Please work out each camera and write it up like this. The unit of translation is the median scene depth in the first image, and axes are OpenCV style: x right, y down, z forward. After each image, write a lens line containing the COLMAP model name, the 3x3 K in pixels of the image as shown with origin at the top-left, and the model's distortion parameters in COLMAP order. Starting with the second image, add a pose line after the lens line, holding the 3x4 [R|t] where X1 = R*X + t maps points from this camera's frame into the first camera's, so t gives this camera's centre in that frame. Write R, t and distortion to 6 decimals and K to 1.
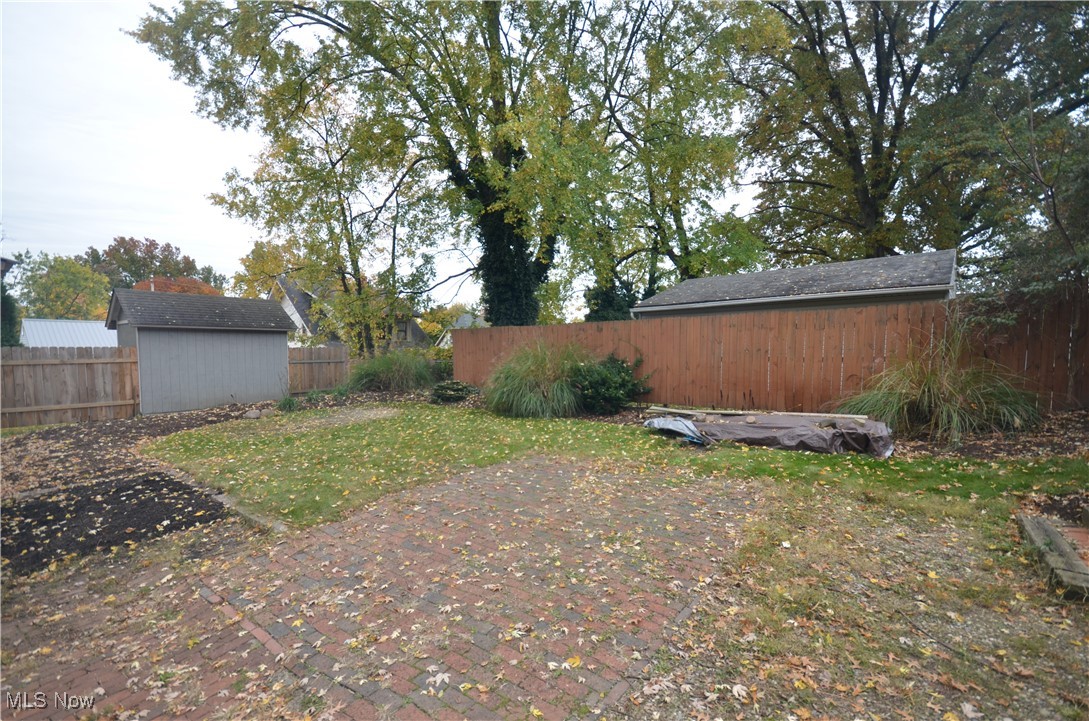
lens RADIAL K [[484.4, 0, 544.6], [0, 484.4, 379.7], [0, 0, 1]] dist [0.004137, -0.007392]
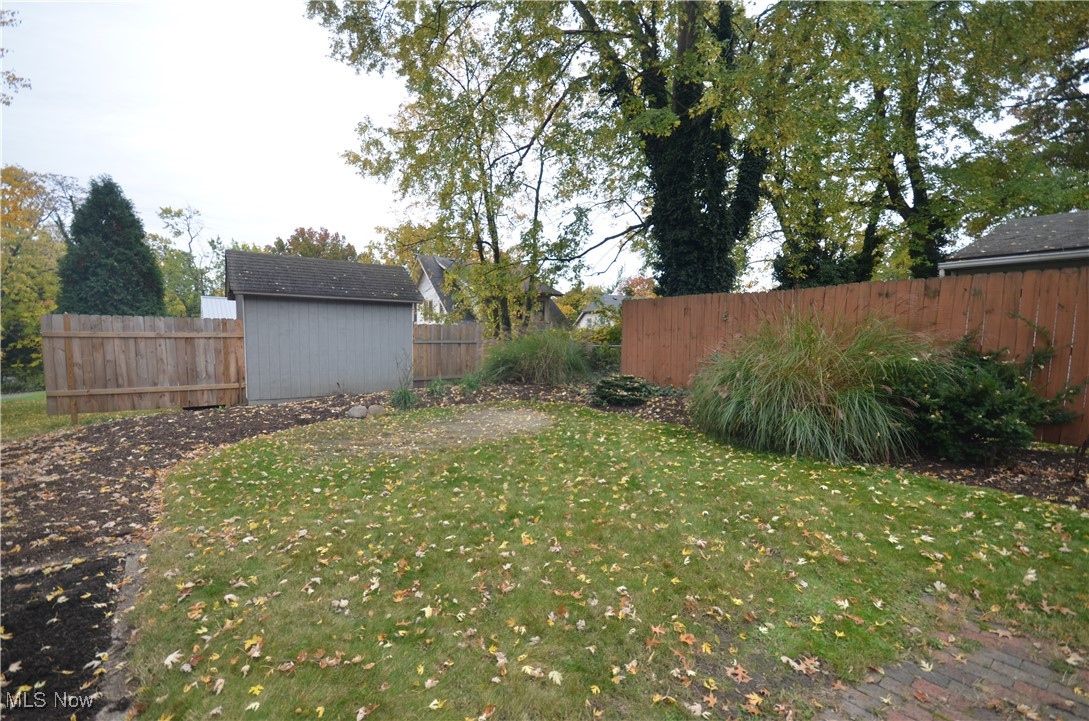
lens RADIAL K [[472.5, 0, 541.9], [0, 472.5, 375.6], [0, 0, 1]] dist [0.000716, -0.007553]
pose [[0.965137, 0.041387, -0.258453, -0.106390], [-0.034637, 0.998931, 0.030615, -0.010658], [0.259444, -0.020596, 0.965539, 0.272404]]
